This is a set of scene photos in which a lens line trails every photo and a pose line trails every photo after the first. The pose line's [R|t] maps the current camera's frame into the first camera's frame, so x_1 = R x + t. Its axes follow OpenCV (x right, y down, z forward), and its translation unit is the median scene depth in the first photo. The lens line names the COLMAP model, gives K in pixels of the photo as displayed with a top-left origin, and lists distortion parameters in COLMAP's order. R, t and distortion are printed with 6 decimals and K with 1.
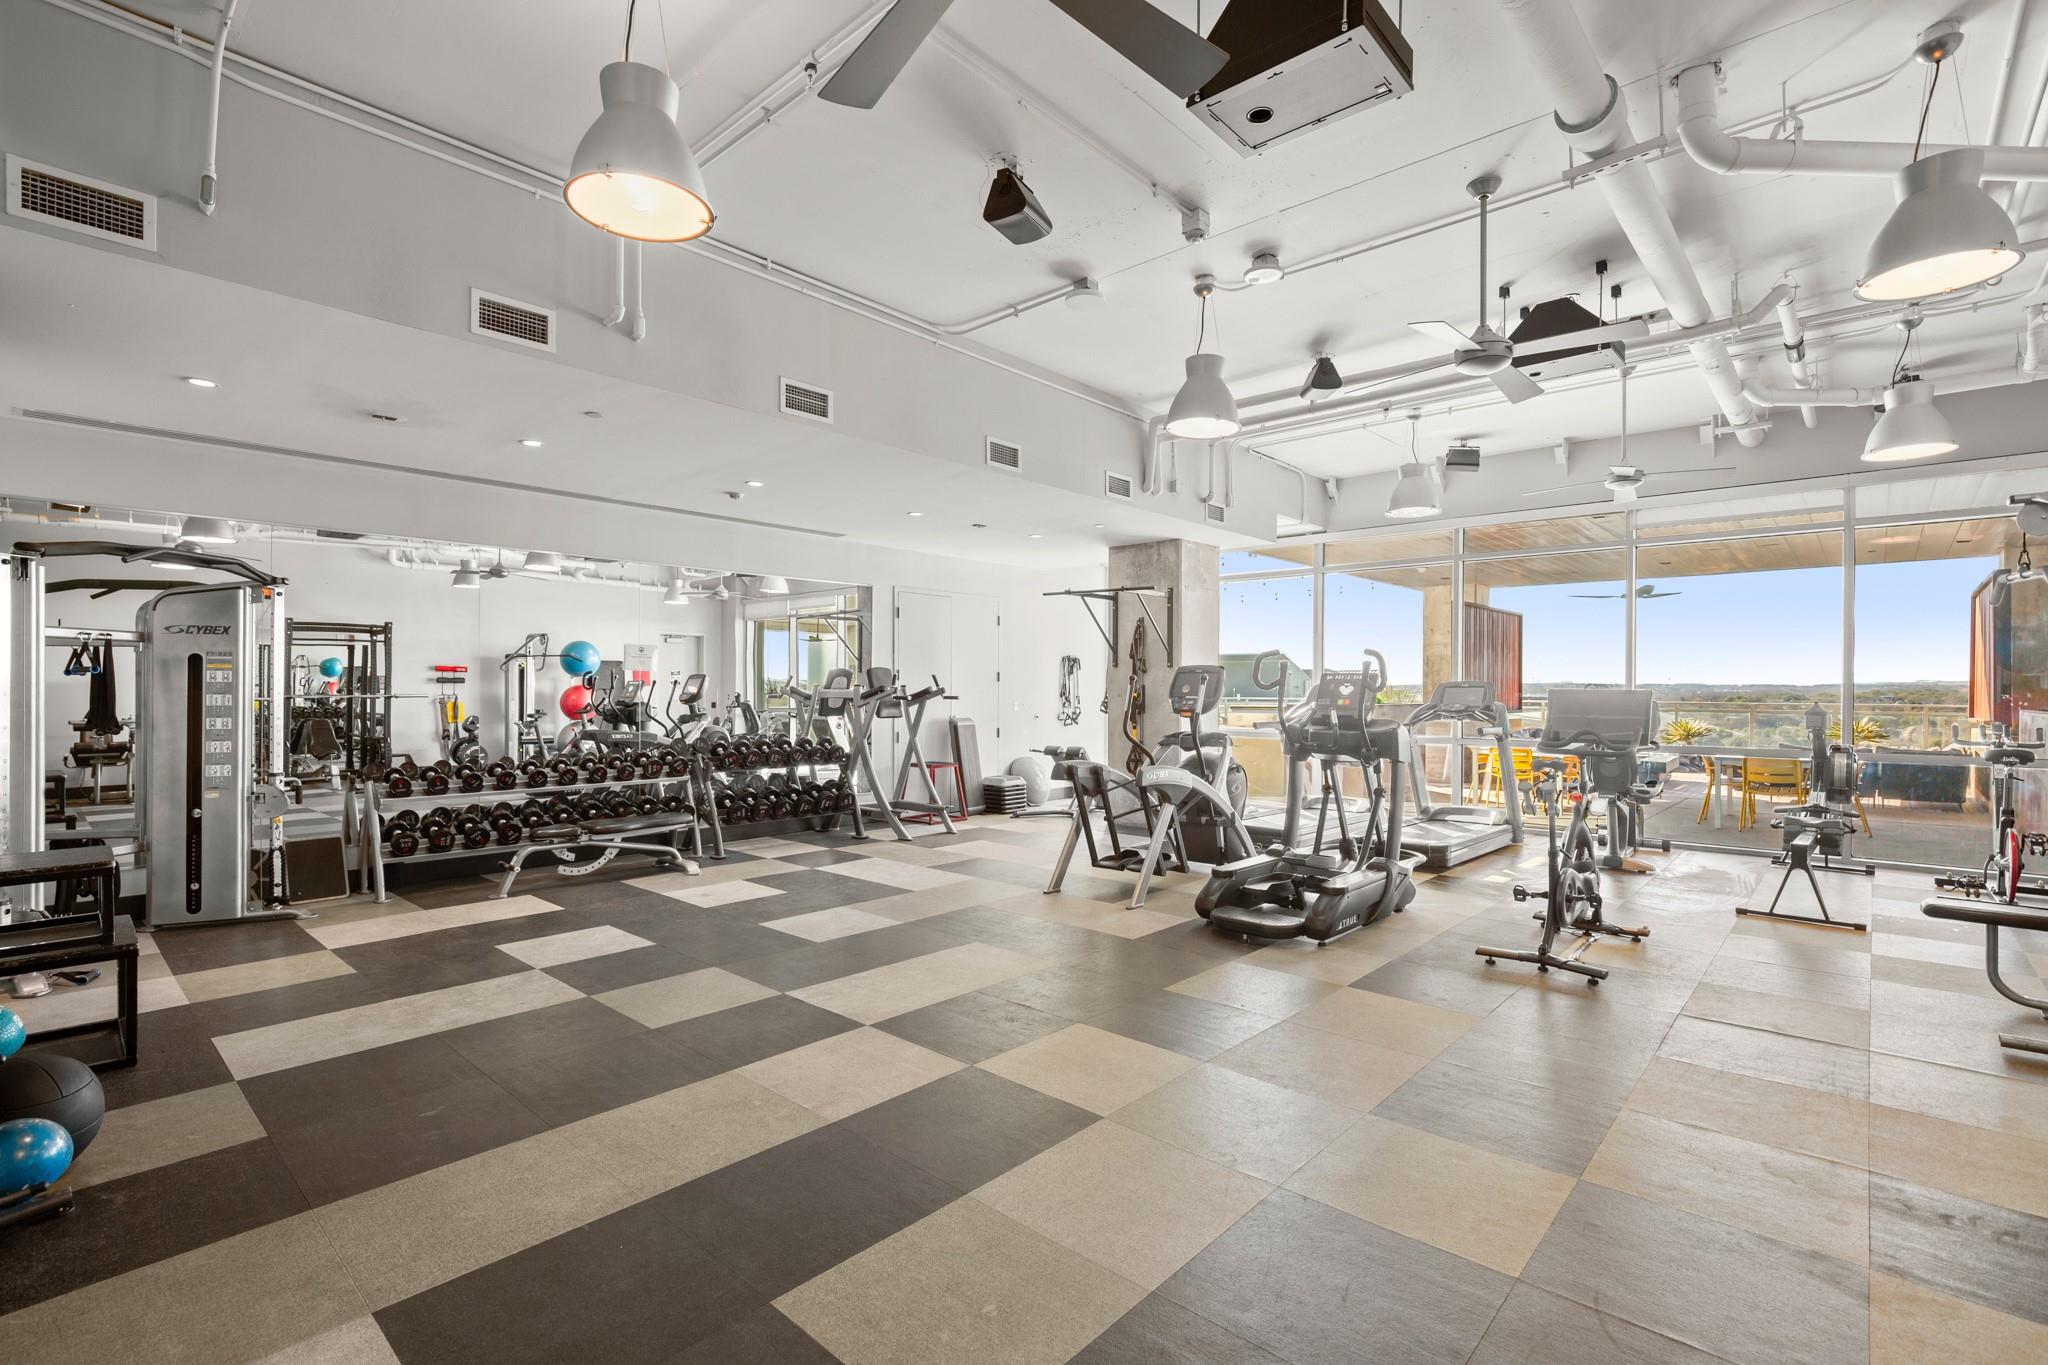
lens RADIAL K [[935.0, 0, 1026.8], [0, 935.0, 679.0], [0, 0, 1]] dist [0.013846, 0.000257]
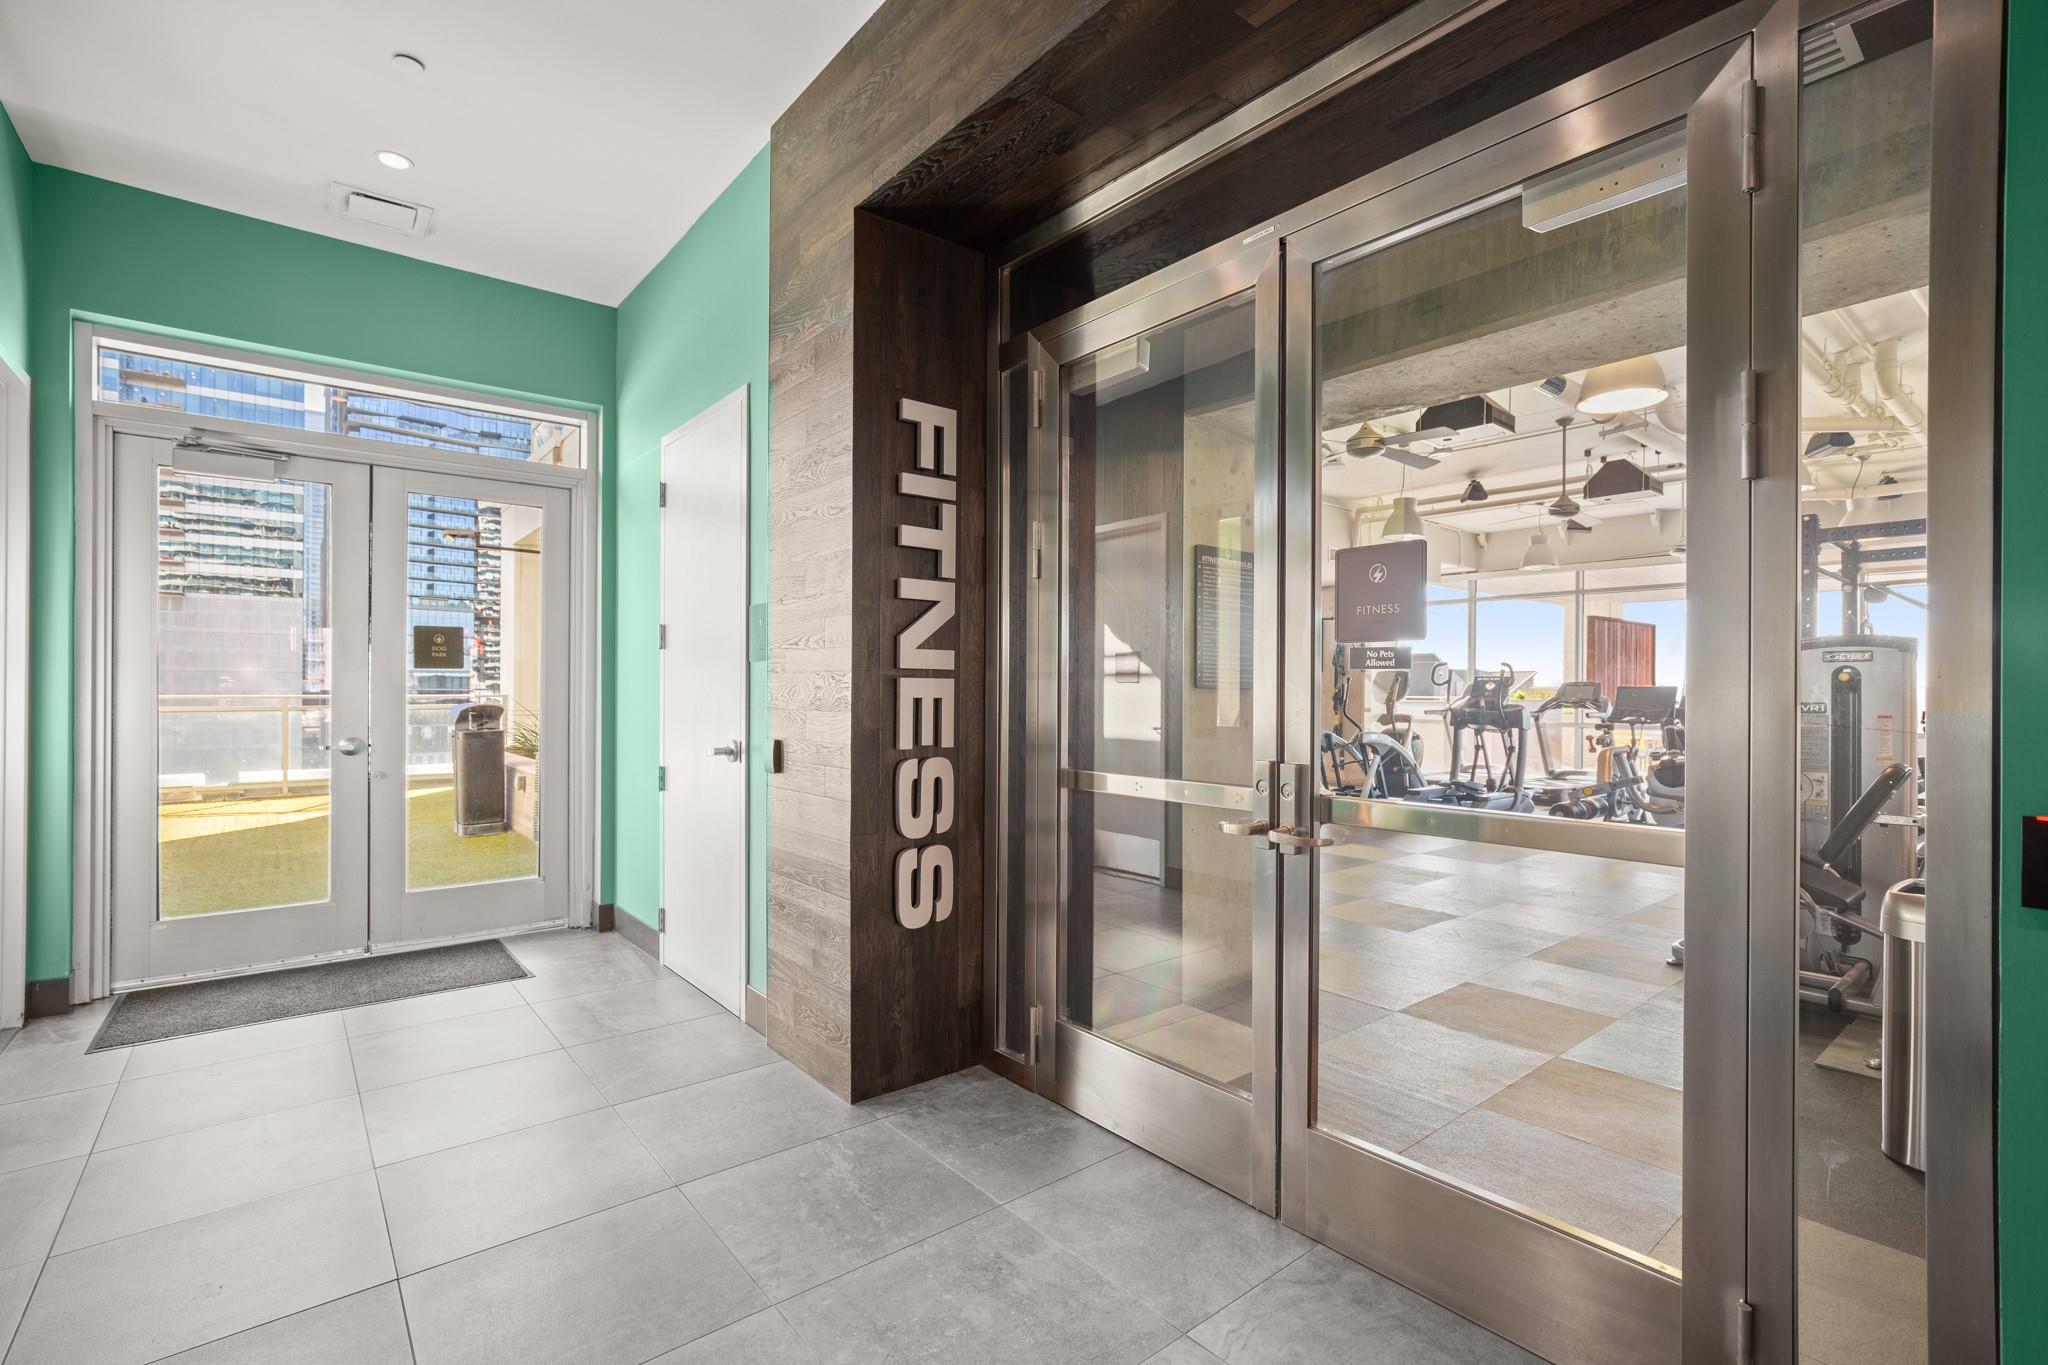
lens RADIAL K [[935.0, 0, 1034.8], [0, 935.0, 684.2], [0, 0, 1]] dist [0.013846, 0.000257]
pose [[0.990920, -0.002745, -0.134426, -0.214071], [0.003065, 0.999993, 0.002172, 0.001499], [0.134419, -0.002564, 0.990921, -0.690187]]
